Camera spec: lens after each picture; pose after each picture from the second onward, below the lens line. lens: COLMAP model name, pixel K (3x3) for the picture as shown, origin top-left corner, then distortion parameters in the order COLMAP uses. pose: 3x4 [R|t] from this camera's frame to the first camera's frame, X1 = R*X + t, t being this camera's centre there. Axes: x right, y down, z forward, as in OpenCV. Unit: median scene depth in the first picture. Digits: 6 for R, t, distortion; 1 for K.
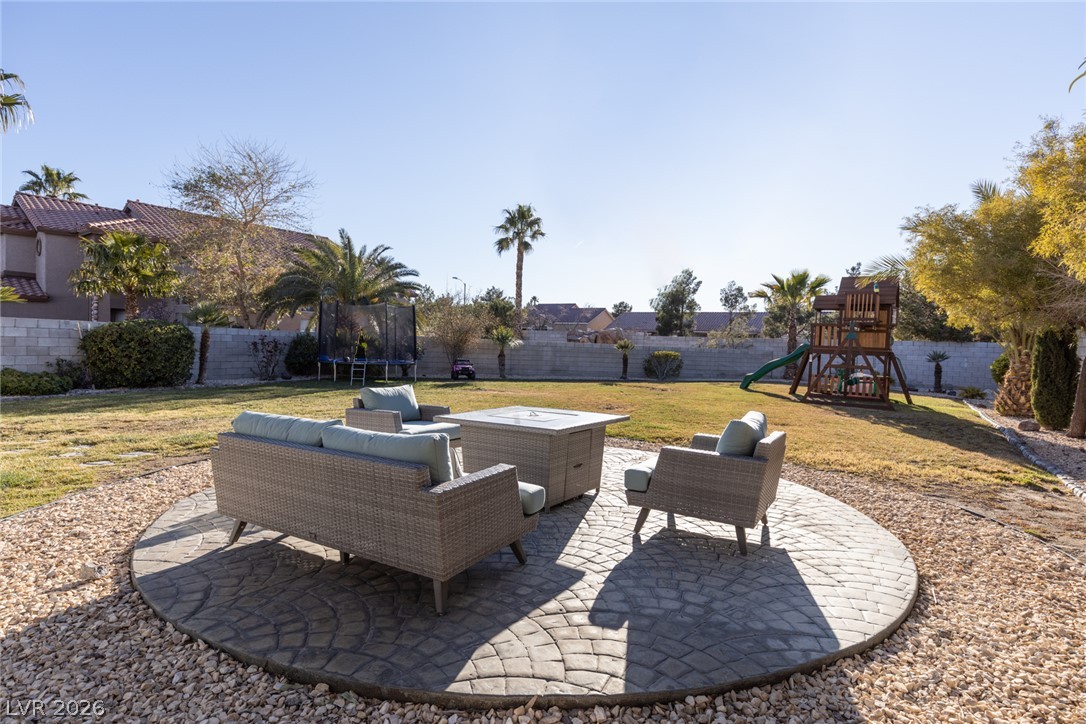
lens RADIAL K [[565.4, 0, 543.0], [0, 565.4, 362.0], [0, 0, 1]] dist [0.003508, -0.000011]
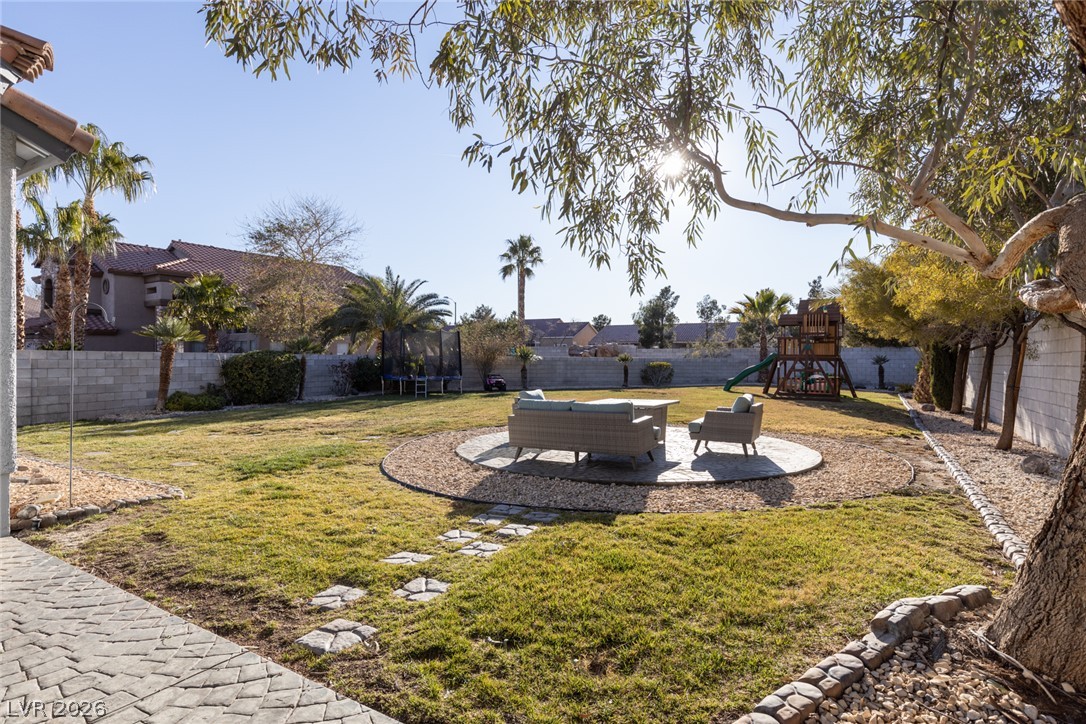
lens RADIAL K [[561.9, 0, 544.9], [0, 561.9, 363.5], [0, 0, 1]] dist [0.003004, 0.000361]
pose [[0.998582, -0.030319, 0.043746, -0.085933], [0.031178, 0.999332, -0.019087, -0.000997], [-0.043138, 0.020424, 0.998860, -0.193635]]
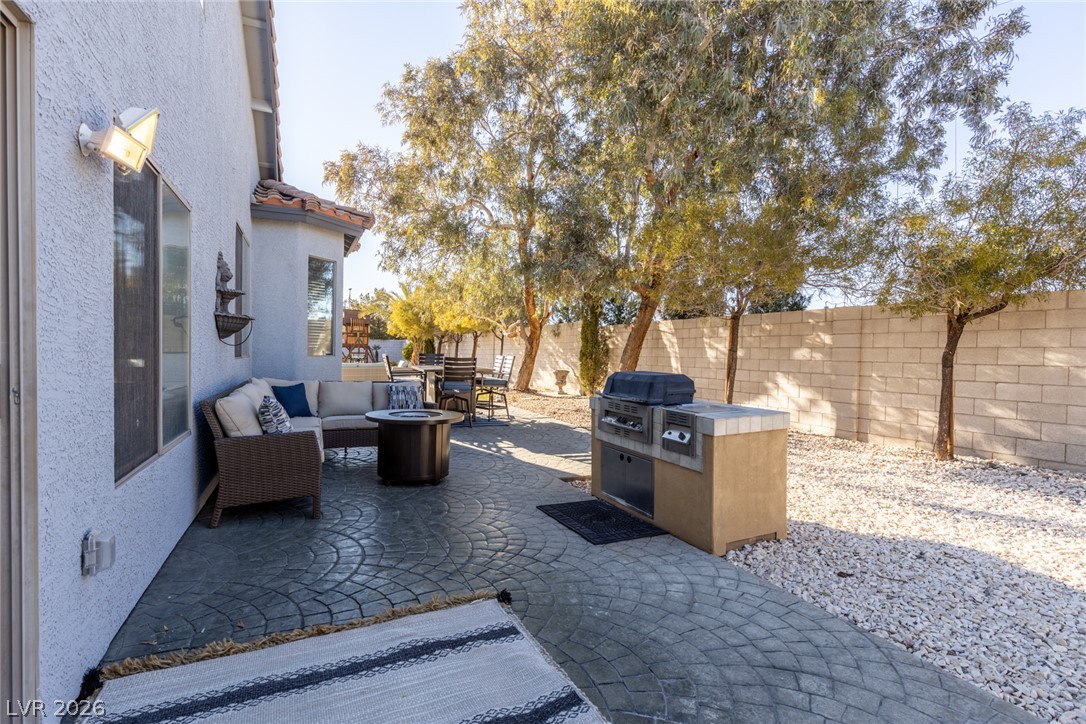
lens RADIAL K [[509.3, 0, 543.0], [0, 509.3, 362.0], [0, 0, 1]] dist [-0.003172, -0.000272]
pose [[0.534287, -0.044119, 0.844151, -0.528910], [0.028170, 0.999012, 0.034384, -0.003643], [-0.844834, 0.005409, 0.535001, -0.470035]]
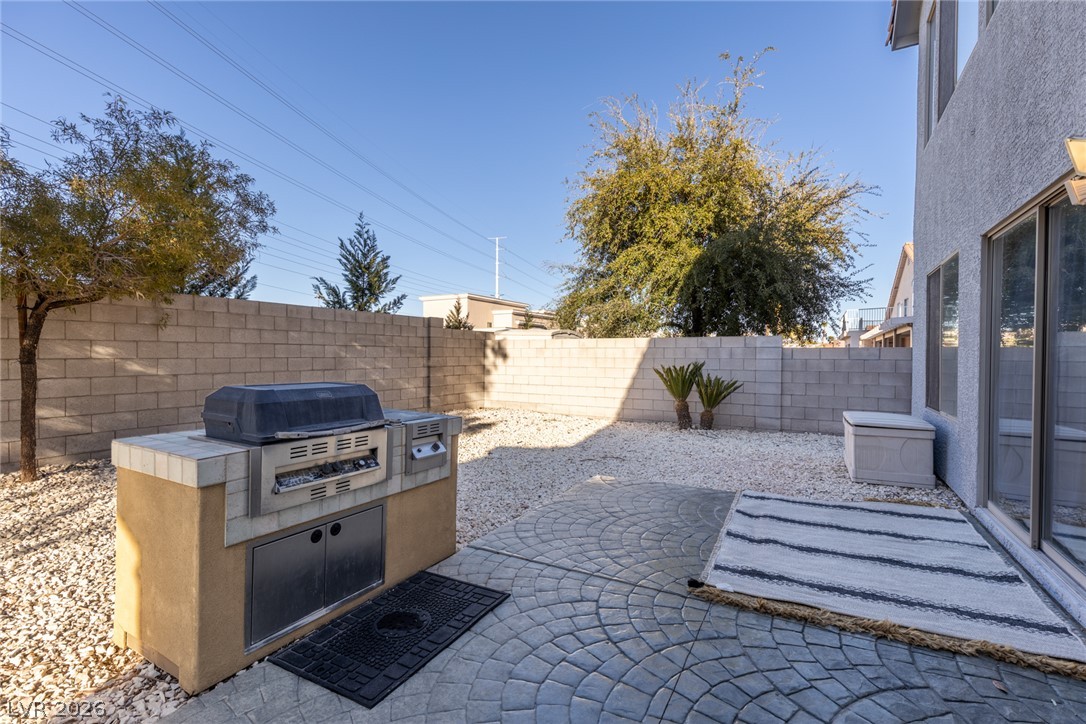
lens RADIAL K [[496.2, 0, 540.0], [0, 496.2, 363.8], [0, 0, 1]] dist [0.012284, 0.000336]
pose [[-0.997960, -0.038239, -0.051114, -0.393156], [-0.040642, 0.998076, 0.046831, -0.004272], [0.049225, 0.048813, -0.997594, -0.284567]]
